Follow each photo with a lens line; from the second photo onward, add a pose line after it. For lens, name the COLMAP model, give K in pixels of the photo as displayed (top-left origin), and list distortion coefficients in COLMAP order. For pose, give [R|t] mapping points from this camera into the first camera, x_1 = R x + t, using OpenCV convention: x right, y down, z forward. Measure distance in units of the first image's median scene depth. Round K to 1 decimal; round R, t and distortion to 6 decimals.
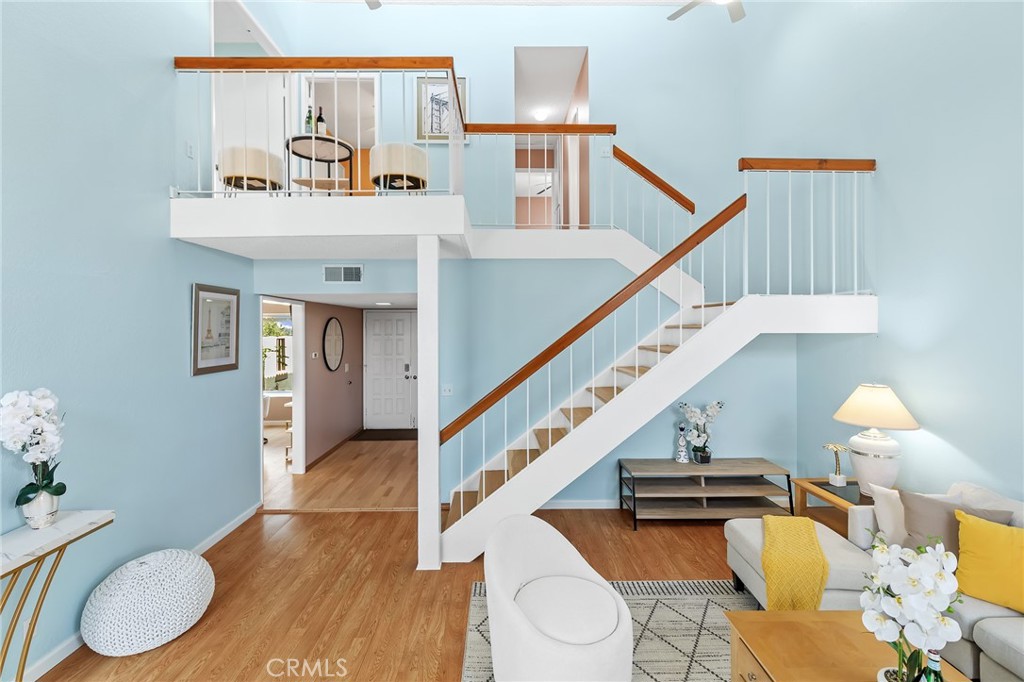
lens RADIAL K [[461.7, 0, 506.8], [0, 461.7, 325.3], [0, 0, 1]] dist [0.003710, 0.000484]
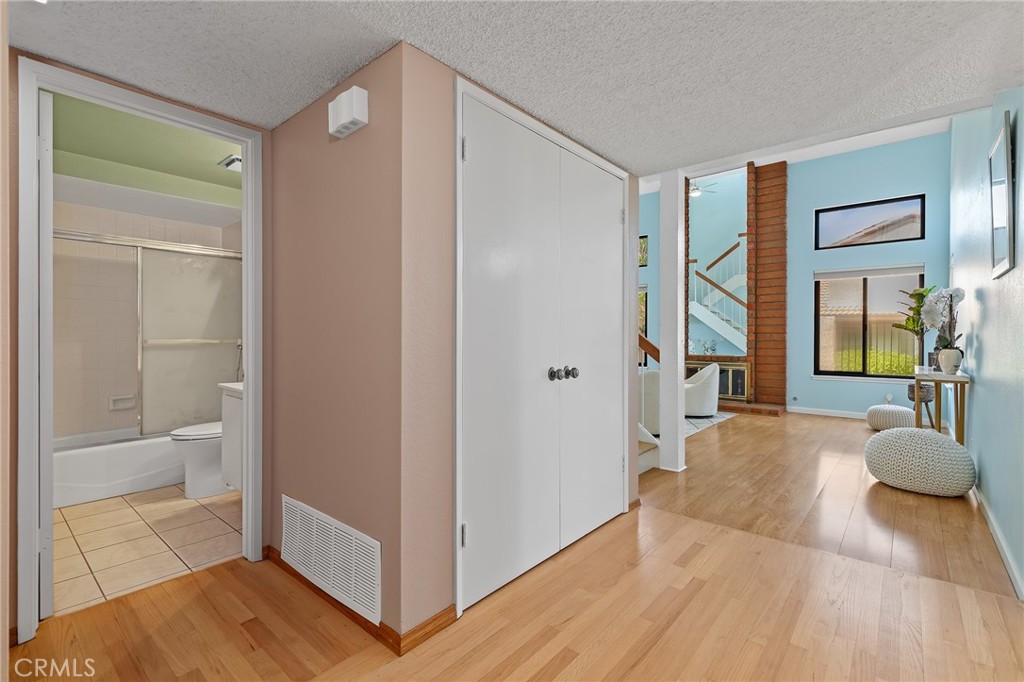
lens RADIAL K [[455.6, 0, 506.7], [0, 455.6, 336.0], [0, 0, 1]] dist [0.008228, -0.000325]
pose [[-0.741336, 0.003432, 0.671125, -0.574324], [-0.001014, 0.999980, -0.006234, 0.194680], [-0.671133, -0.005302, -0.741318, 1.966045]]
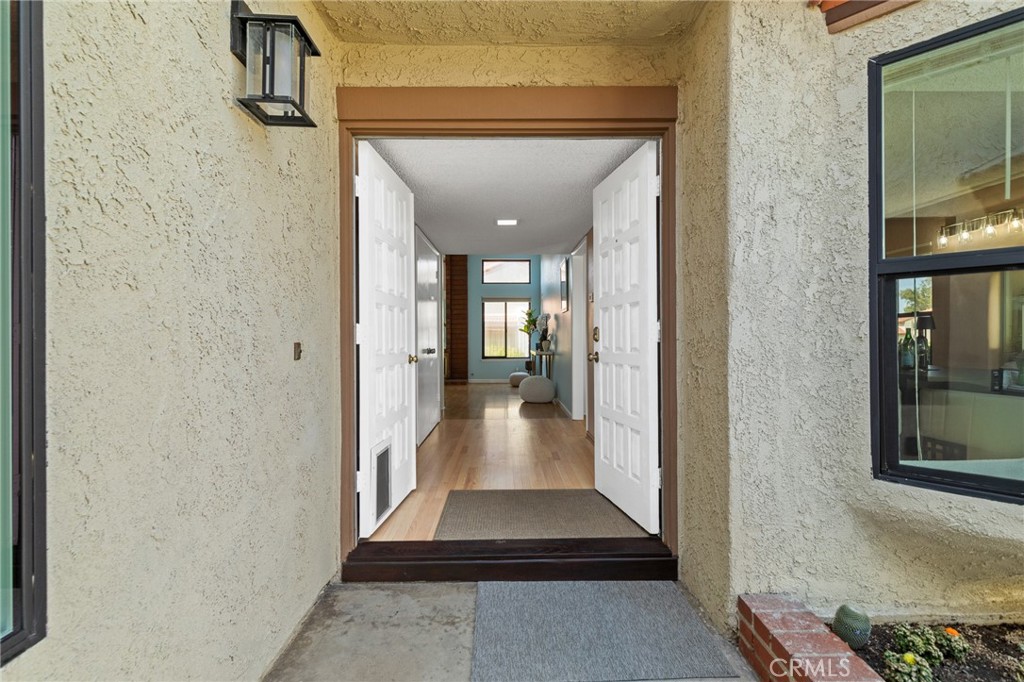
lens RADIAL K [[455.6, 0, 506.7], [0, 455.6, 336.0], [0, 0, 1]] dist [0.008228, -0.000325]
pose [[-0.999920, 0.008045, 0.009789, -0.452538], [0.007970, 0.999938, -0.007755, 0.208932], [-0.009851, -0.007677, -0.999922, 2.776625]]
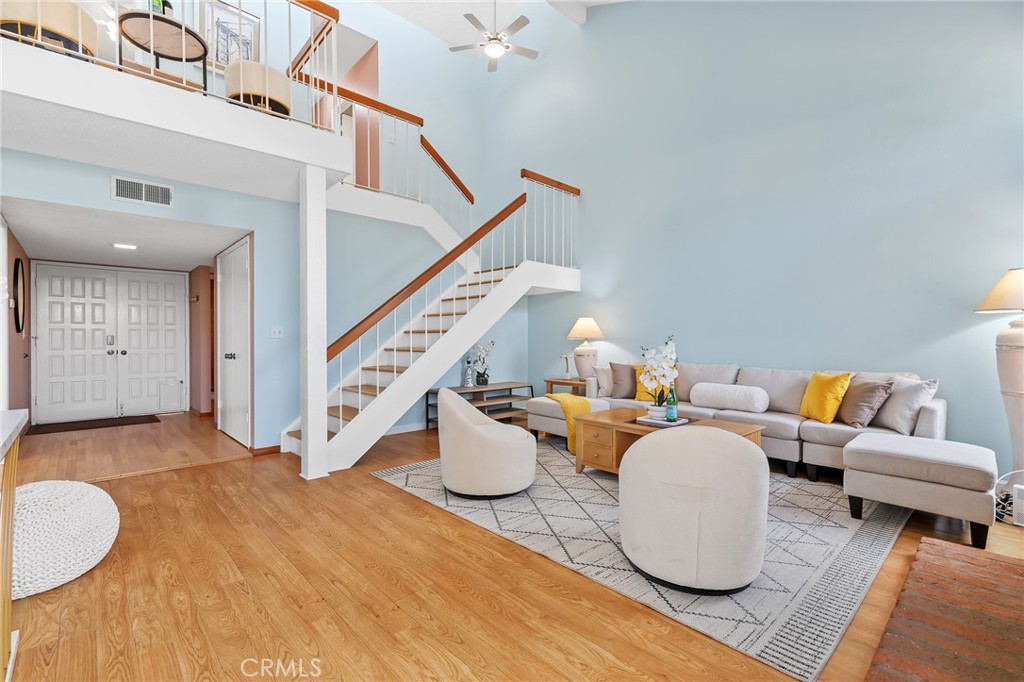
lens RADIAL K [[458.1, 0, 512.8], [0, 458.1, 338.6], [0, 0, 1]] dist [0.003898, 0.000014]
pose [[0.740644, 0.000861, 0.671898, -0.509175], [-0.002771, 0.999995, 0.001773, 0.185535], [-0.671892, -0.003175, 0.740642, -0.085807]]
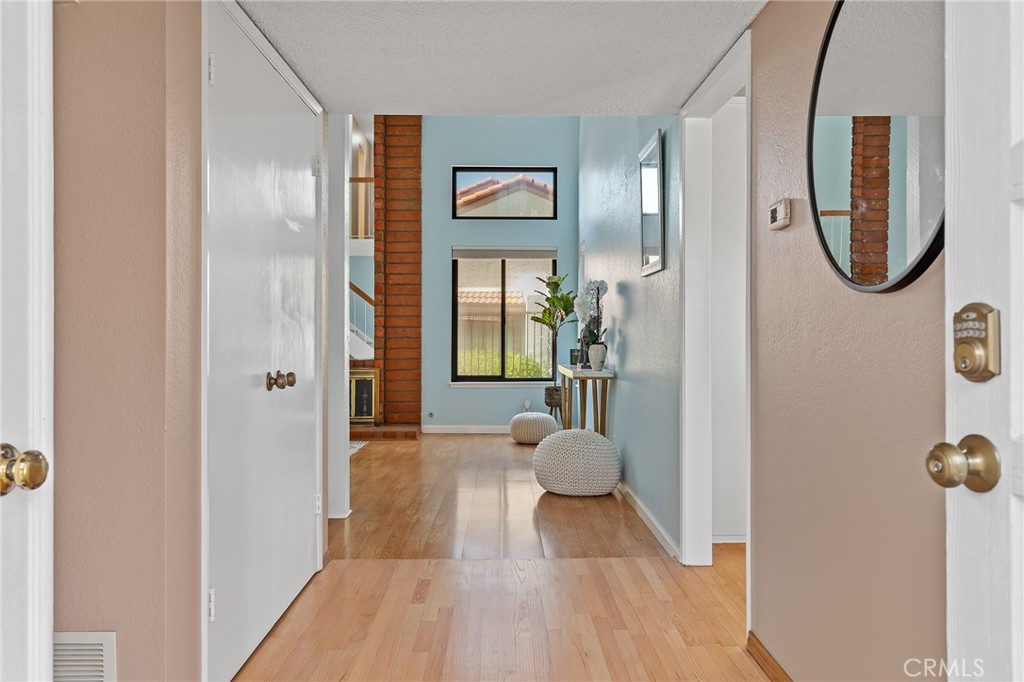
lens RADIAL K [[805.2, 0, 499.6], [0, 805.2, 332.3], [0, 0, 1]] dist [0.001858, 0.000167]
pose [[-0.999844, 0.003294, 0.017354, -0.448903], [0.003211, 0.999983, -0.004845, 0.198320], [-0.017370, -0.004788, -0.999838, 2.245629]]
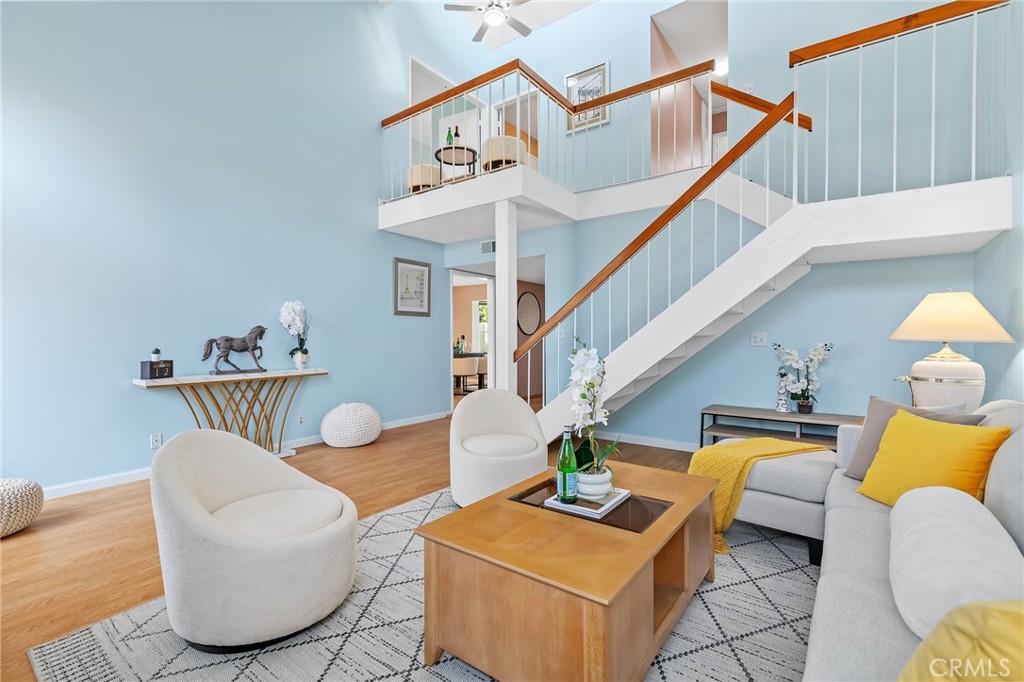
lens RADIAL K [[460.3, 0, 512.0], [0, 460.3, 341.0], [0, 0, 1]] dist [0.002213, -0.000538]
pose [[0.795422, 0.005075, -0.606034, 0.606784], [0.001748, 0.999942, 0.010667, 0.178560], [0.606053, -0.009544, 0.795367, -0.034218]]
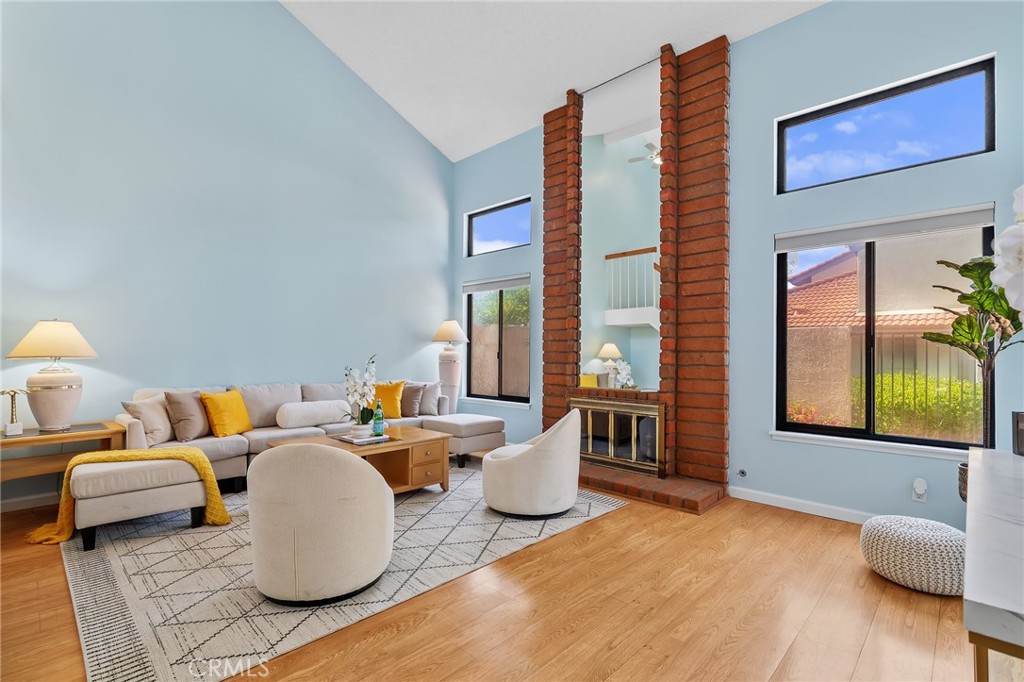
lens RADIAL K [[469.0, 0, 509.8], [0, 469.0, 349.0], [0, 0, 1]] dist [0.001878, -0.000015]
pose [[-0.701427, 0.006755, 0.712709, -0.571828], [-0.001816, 0.999935, -0.011265, 0.177459], [-0.712739, -0.009195, -0.701369, 0.903774]]
